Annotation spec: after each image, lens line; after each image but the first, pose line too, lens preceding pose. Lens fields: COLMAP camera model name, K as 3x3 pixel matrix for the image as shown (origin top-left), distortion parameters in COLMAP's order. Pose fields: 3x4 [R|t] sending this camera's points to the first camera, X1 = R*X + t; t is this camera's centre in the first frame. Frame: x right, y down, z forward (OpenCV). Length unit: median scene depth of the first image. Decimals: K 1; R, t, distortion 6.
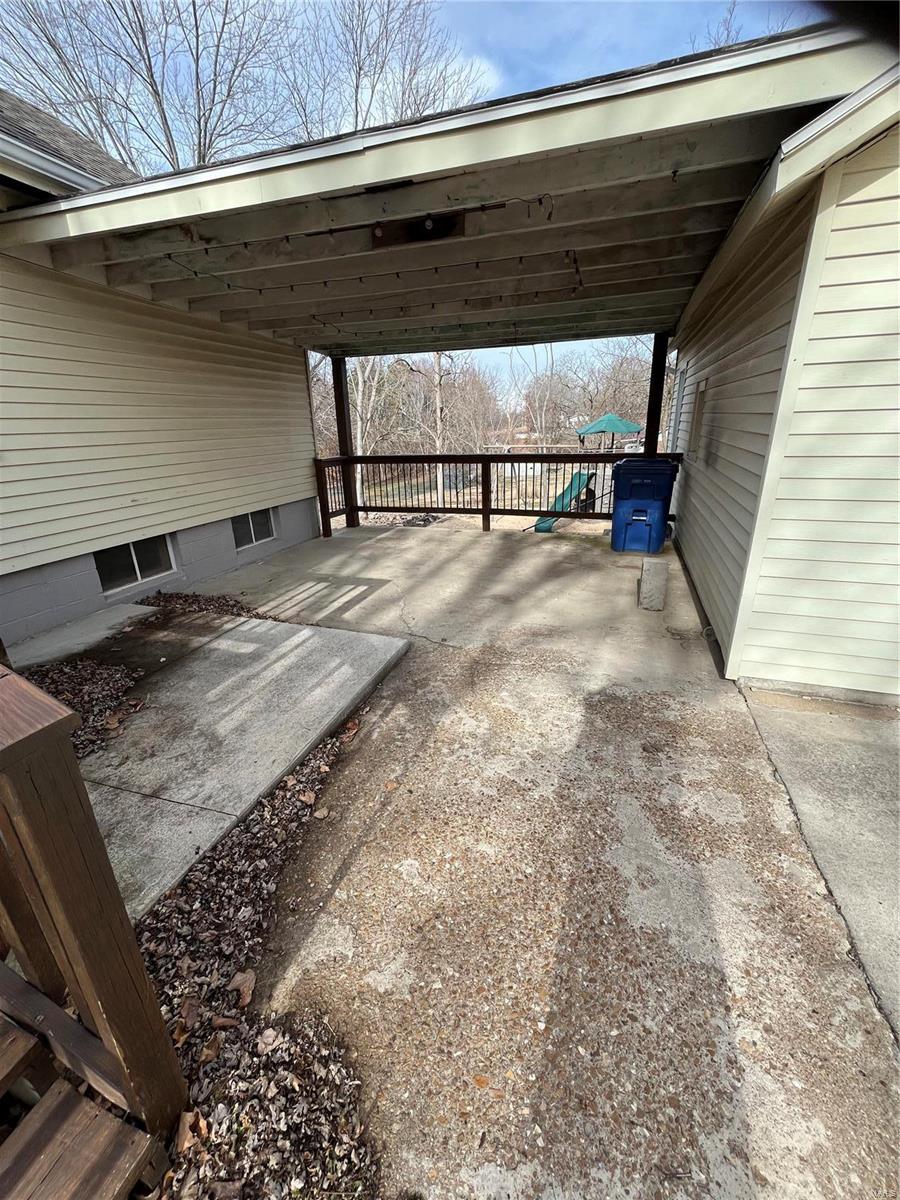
lens RADIAL K [[482.2, 0, 453.1], [0, 482.2, 597.0], [0, 0, 1]] dist [-0.001163, -0.000352]
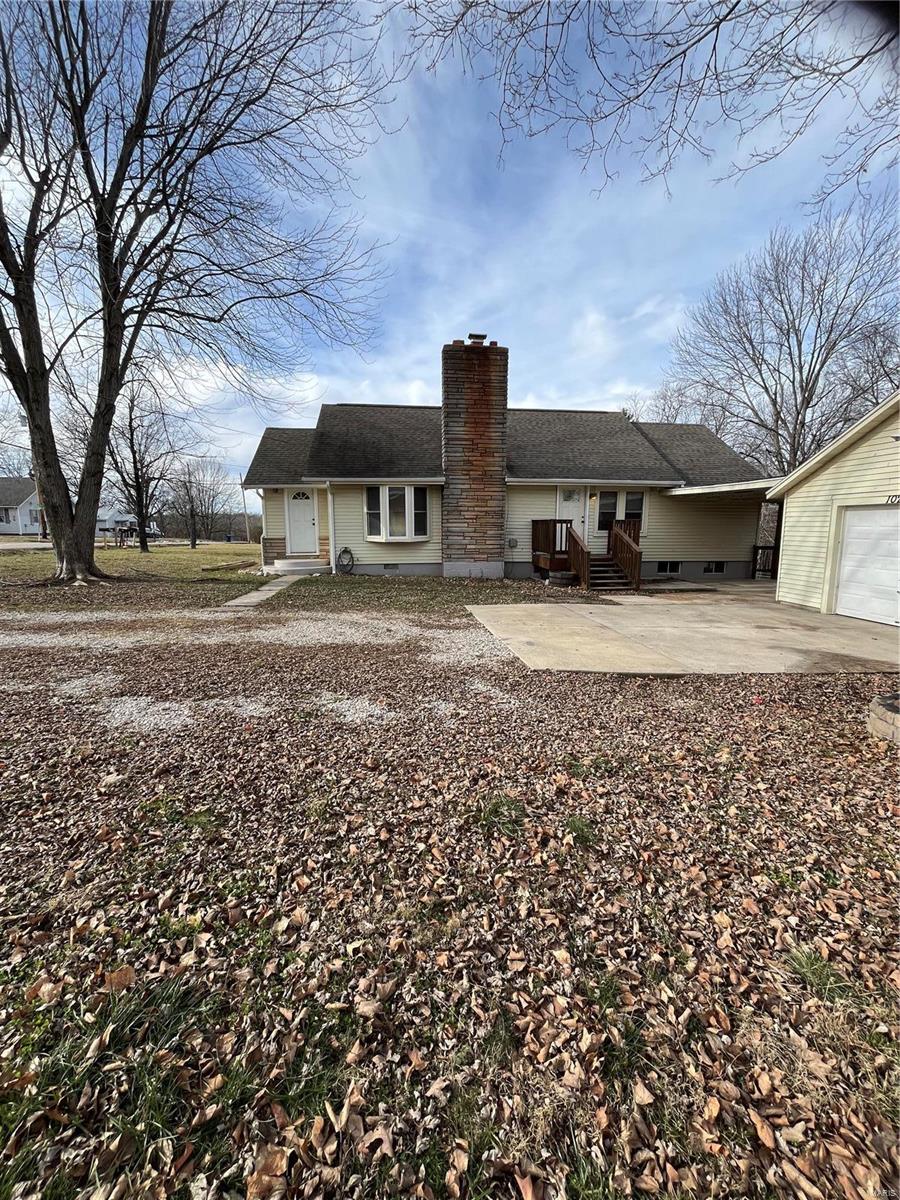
lens RADIAL K [[482.2, 0, 447.6], [0, 482.2, 602.2], [0, 0, 1]] dist [-0.001163, -0.000352]
pose [[0.421507, 0.165714, -0.891555, 1.121993], [-0.317145, 0.948013, 0.026269, 0.358950], [0.849559, 0.271680, 0.452149, -1.155823]]
